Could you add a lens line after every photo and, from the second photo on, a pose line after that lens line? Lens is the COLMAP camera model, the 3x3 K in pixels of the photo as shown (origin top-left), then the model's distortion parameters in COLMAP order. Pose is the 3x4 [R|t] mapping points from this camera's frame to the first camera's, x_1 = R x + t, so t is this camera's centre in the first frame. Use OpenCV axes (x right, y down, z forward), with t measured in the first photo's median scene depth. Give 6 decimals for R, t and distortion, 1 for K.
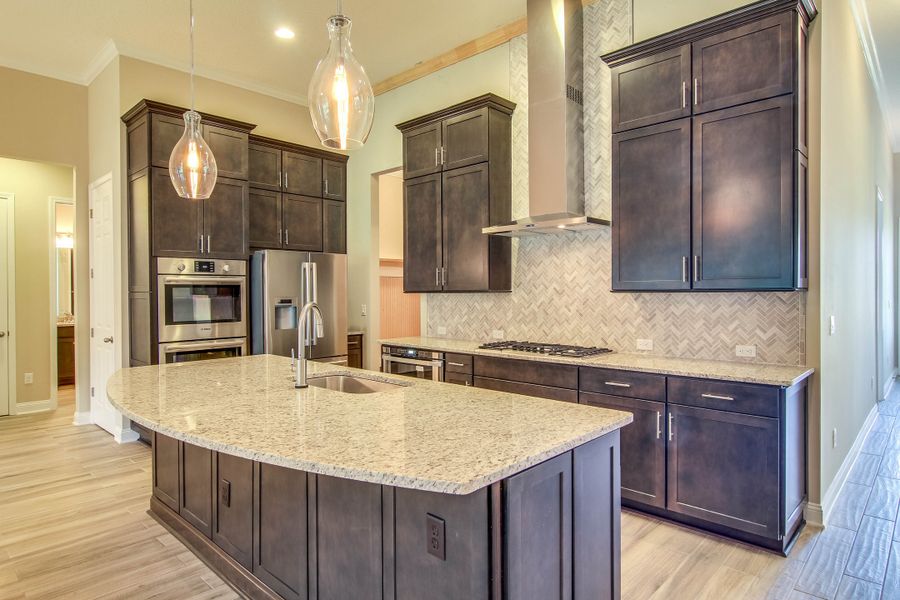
lens RADIAL K [[513.7, 0, 461.8], [0, 513.7, 298.2], [0, 0, 1]] dist [0.004876, -0.000688]
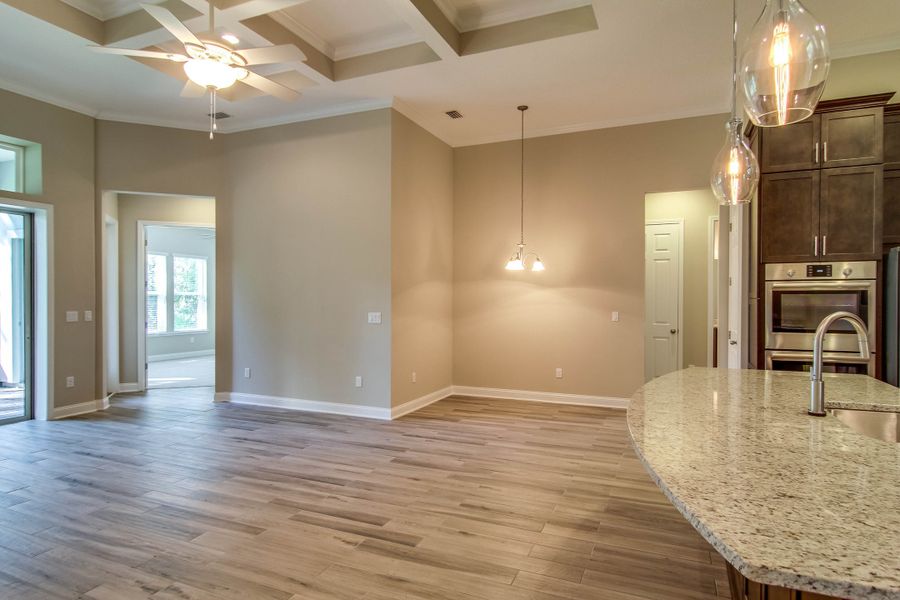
lens RADIAL K [[513.7, 0, 457.3], [0, 513.7, 305.5], [0, 0, 1]] dist [0.004876, -0.000688]
pose [[0.330098, 0.016329, -0.943805, 0.161418], [-0.014132, 0.999824, 0.012356, -0.002588], [0.943841, 0.009259, 0.330270, 0.106874]]
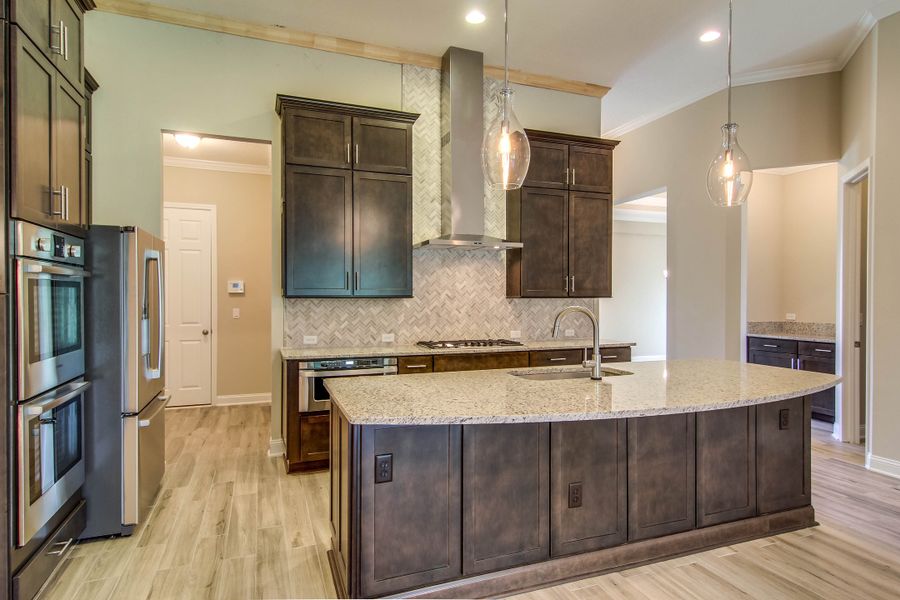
lens RADIAL K [[513.7, 0, 455.0], [0, 513.7, 298.5], [0, 0, 1]] dist [0.004876, -0.000688]
pose [[0.441783, 0.001884, 0.897120, -0.868782], [0.006932, 0.999961, -0.005514, -0.002902], [-0.897095, 0.008655, 0.441753, 0.449643]]
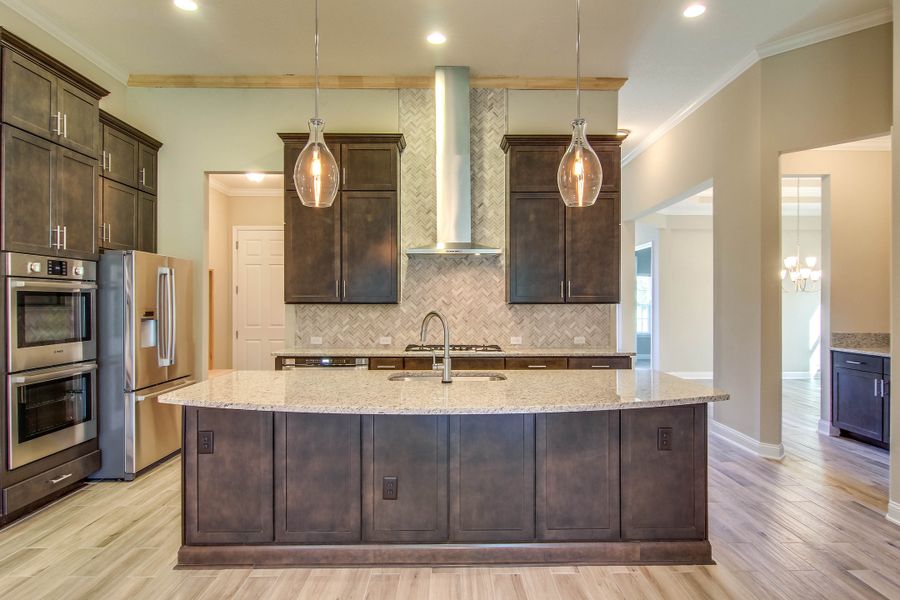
lens RADIAL K [[513.7, 0, 455.1], [0, 513.7, 304.5], [0, 0, 1]] dist [0.004876, -0.000688]
pose [[0.725242, 0.002502, 0.688490, -0.652491], [0.004516, 0.999955, -0.008391, 0.000725], [-0.688479, 0.009195, 0.725198, 0.068558]]
